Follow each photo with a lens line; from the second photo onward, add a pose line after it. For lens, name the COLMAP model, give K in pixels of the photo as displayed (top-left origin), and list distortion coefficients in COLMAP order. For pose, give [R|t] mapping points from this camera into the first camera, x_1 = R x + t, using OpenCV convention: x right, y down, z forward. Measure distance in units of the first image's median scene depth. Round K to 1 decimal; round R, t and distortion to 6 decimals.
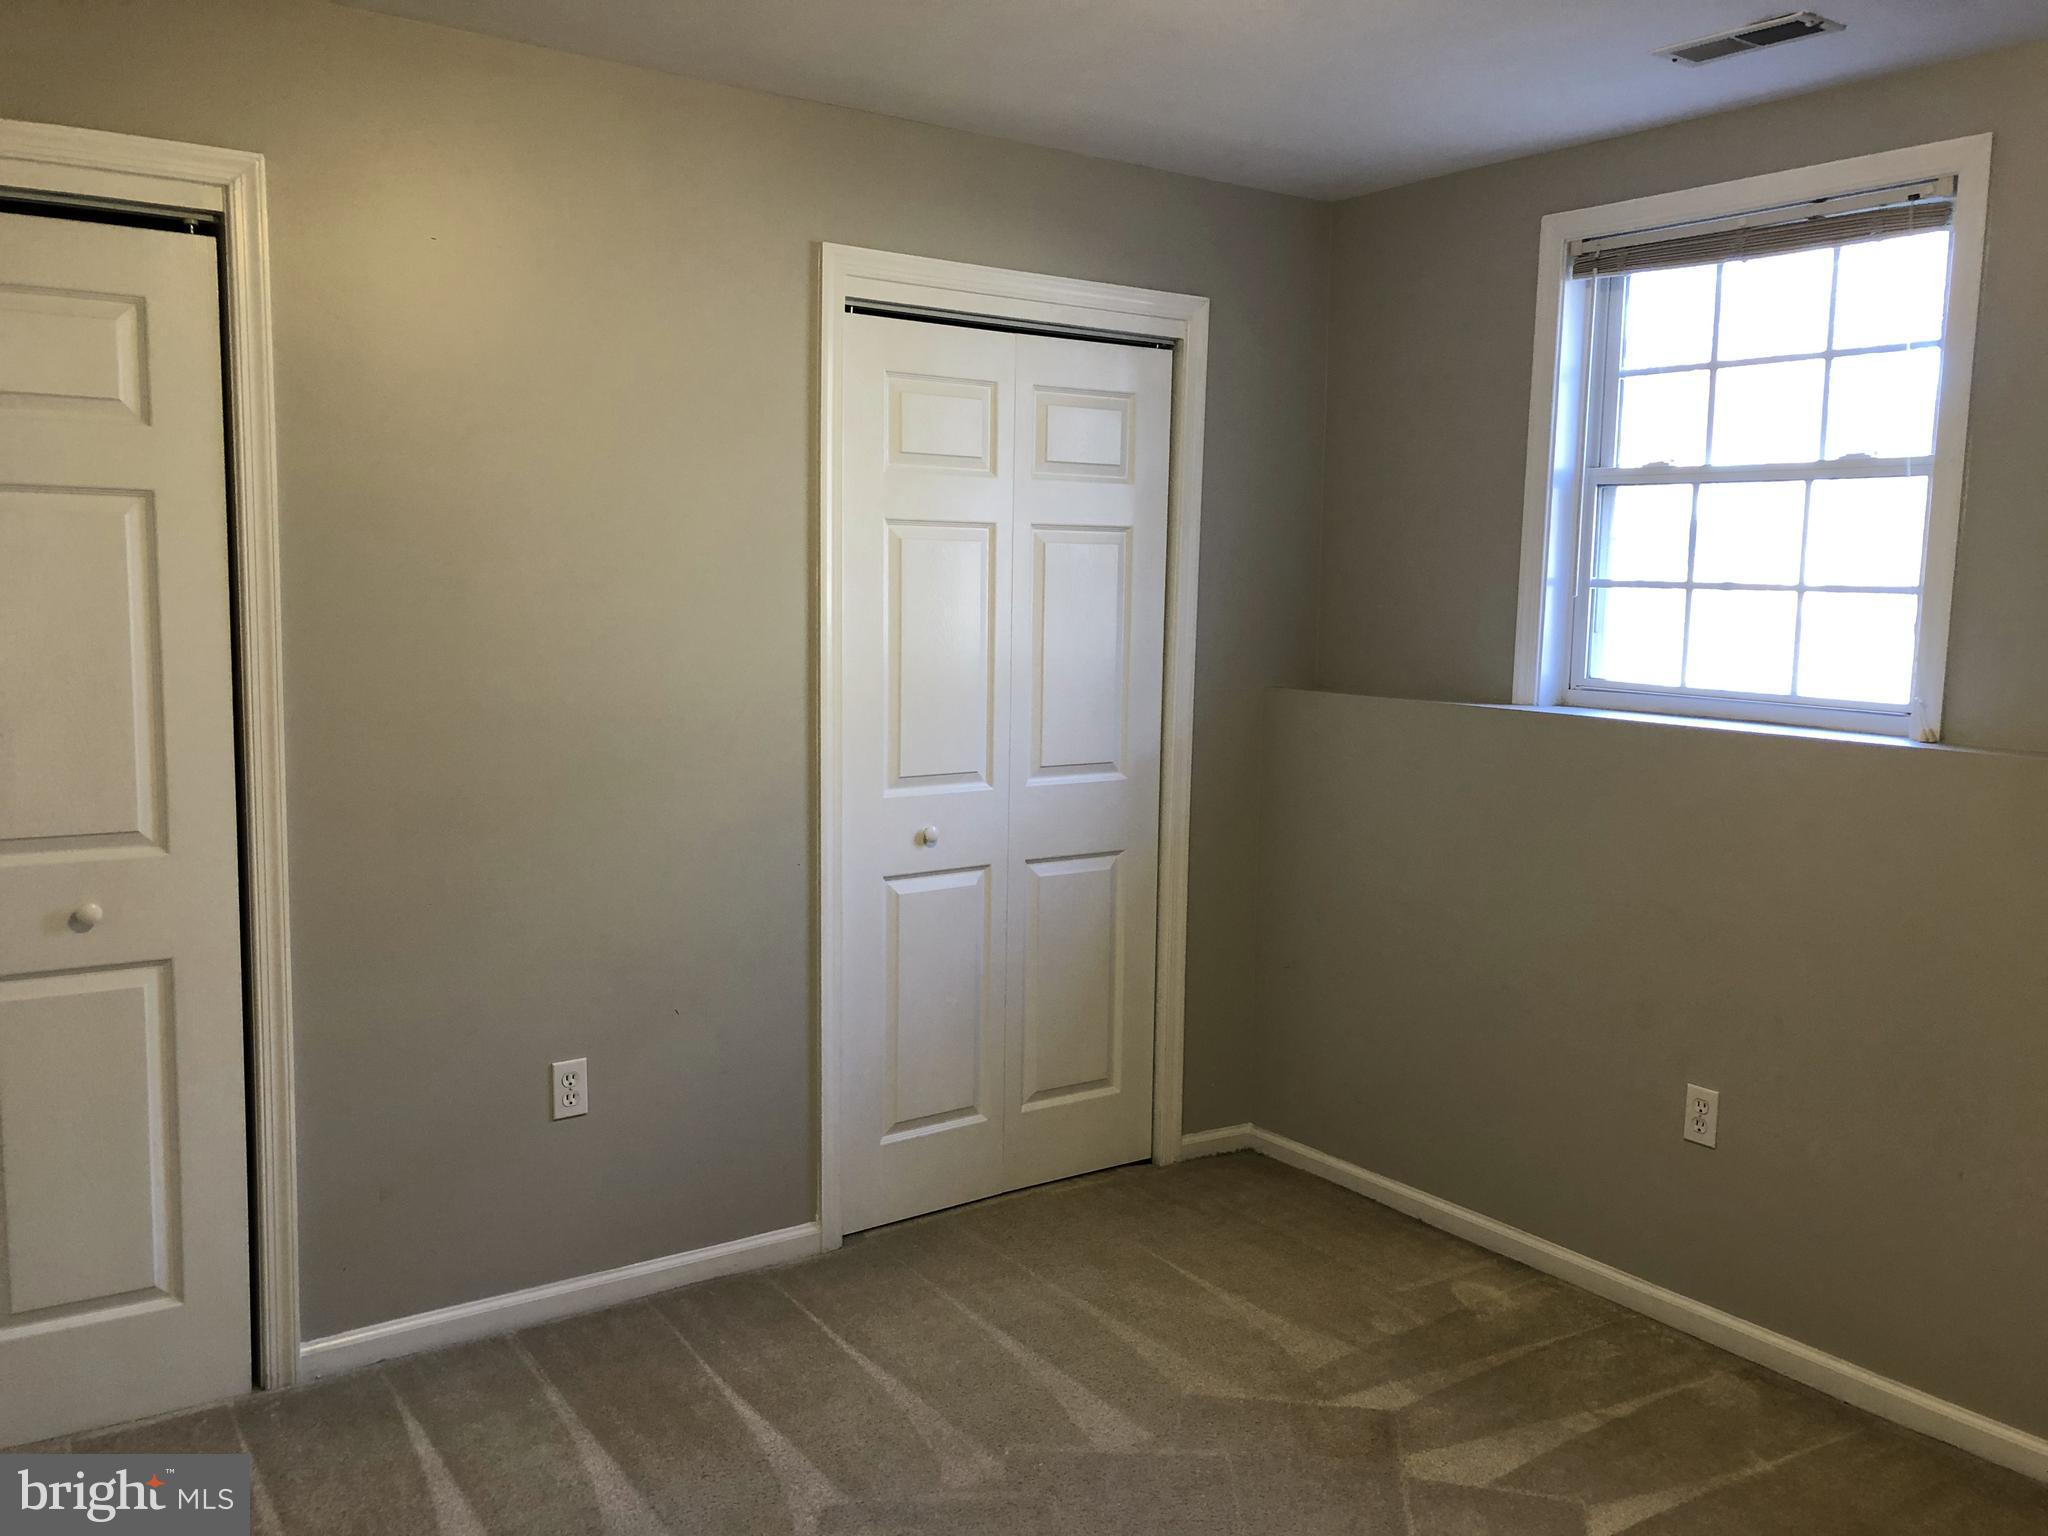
lens RADIAL K [[1696.6, 0, 1029.1], [0, 1696.6, 755.4], [0, 0, 1]] dist [0.038018, -0.039869]
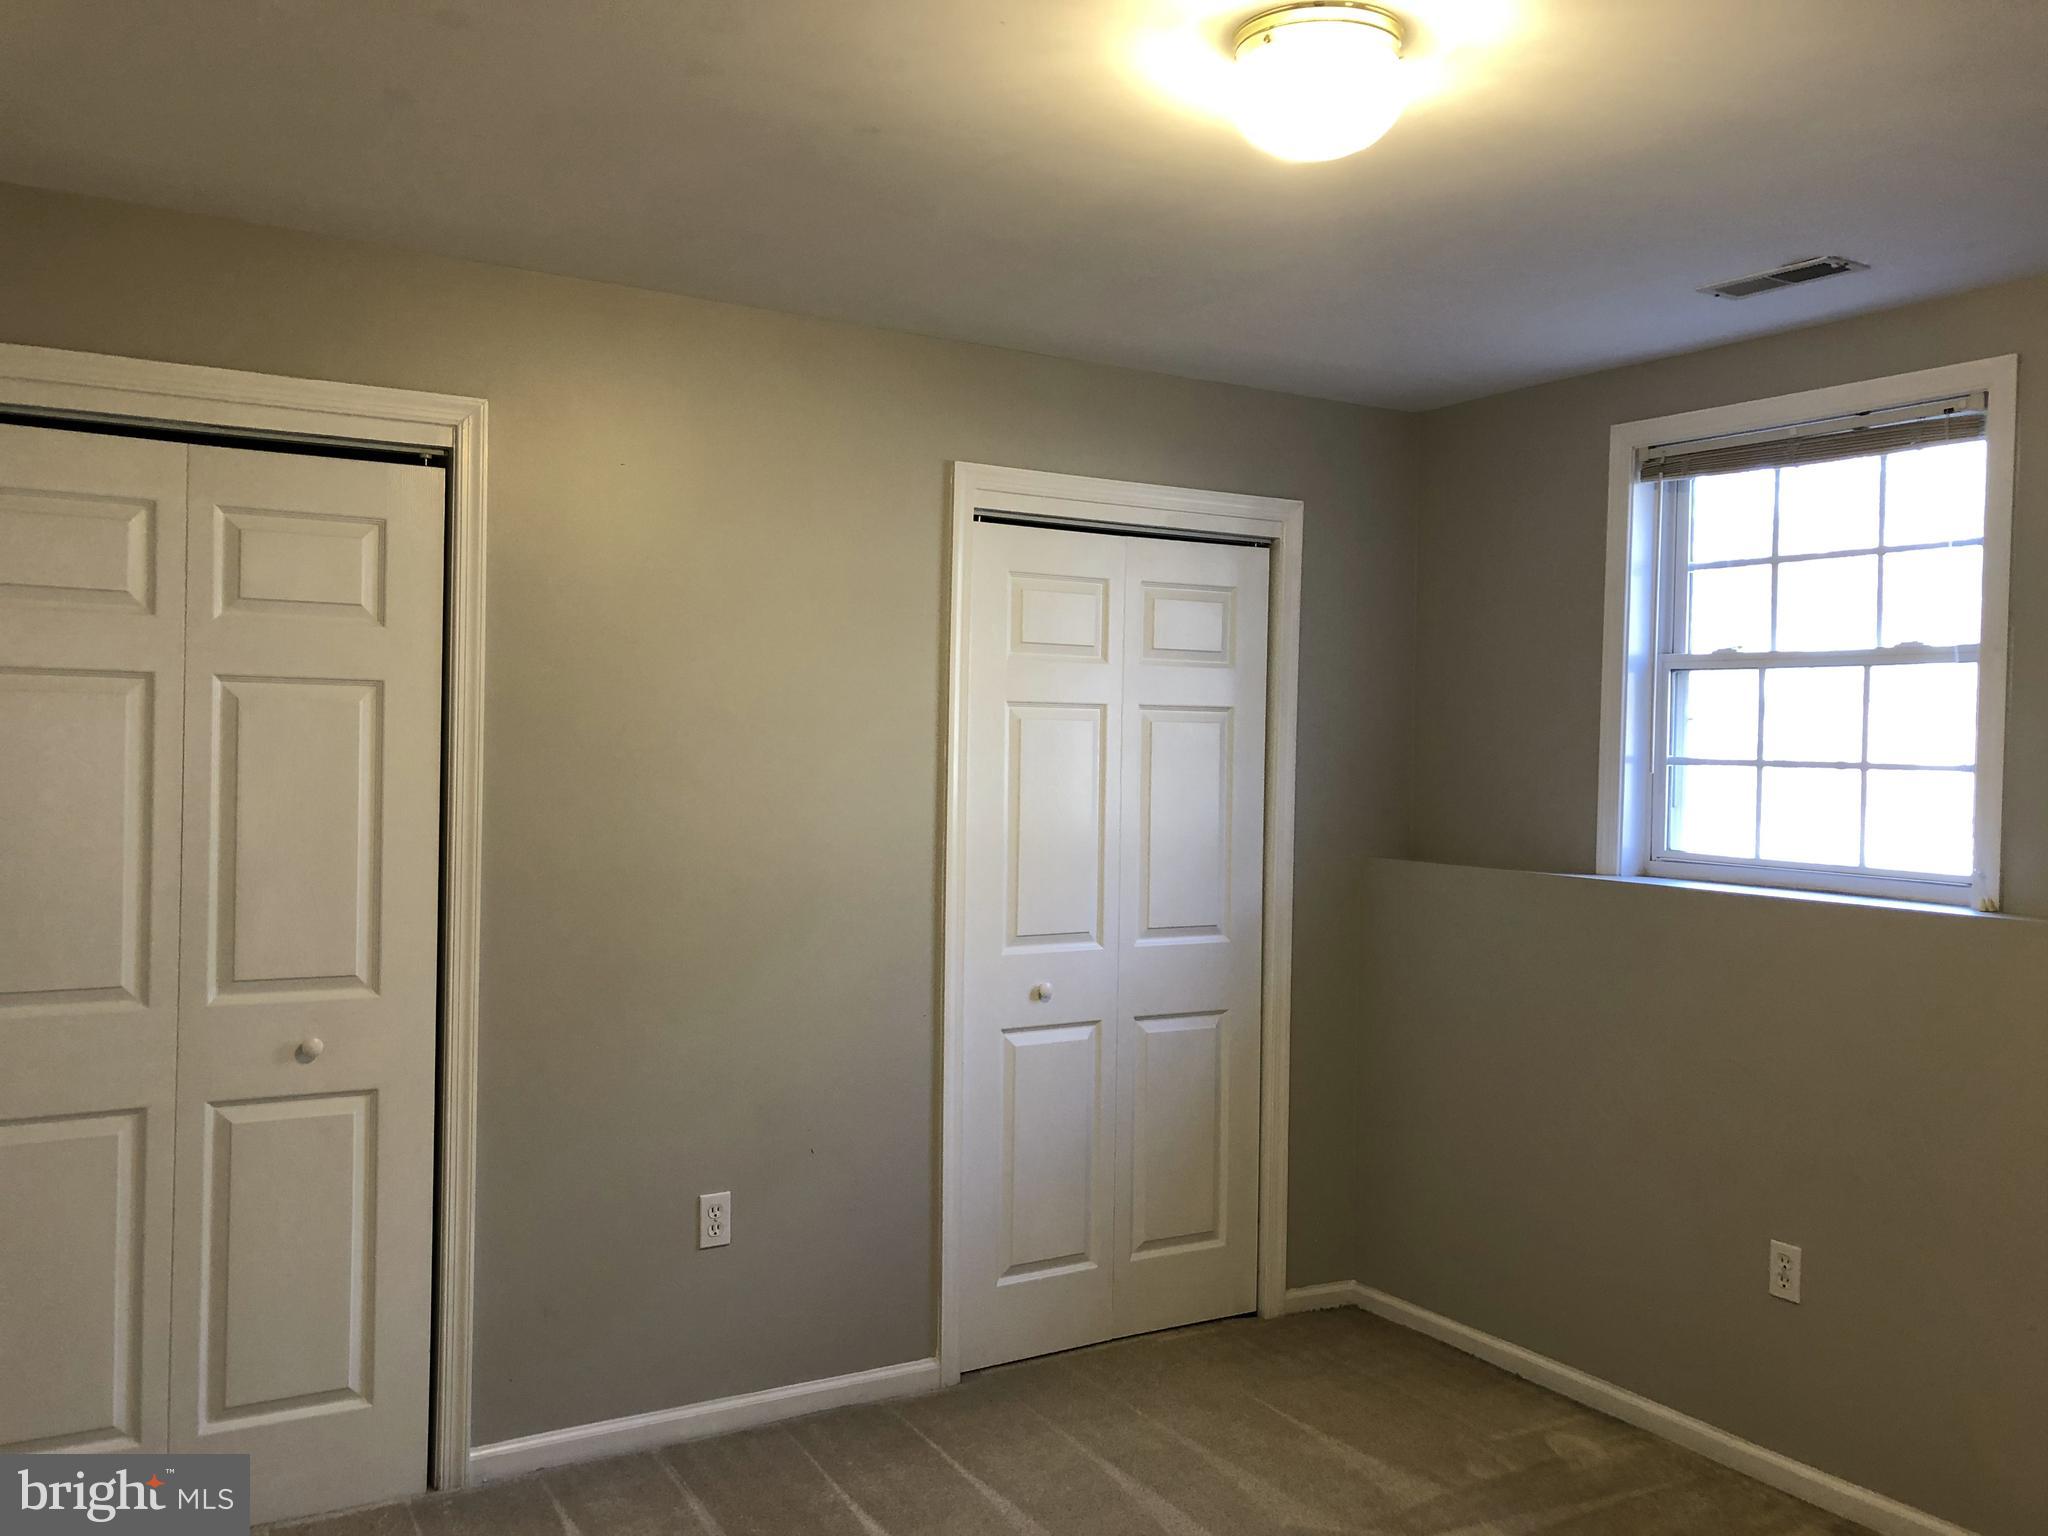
lens RADIAL K [[1696.6, 0, 1010.3], [0, 1696.6, 761.9], [0, 0, 1]] dist [0.038018, -0.039869]
pose [[0.996781, 0.001439, -0.080163, 0.006707], [-0.009334, 0.995123, -0.098199, 0.009039], [0.079631, 0.098632, 0.991933, -0.099492]]
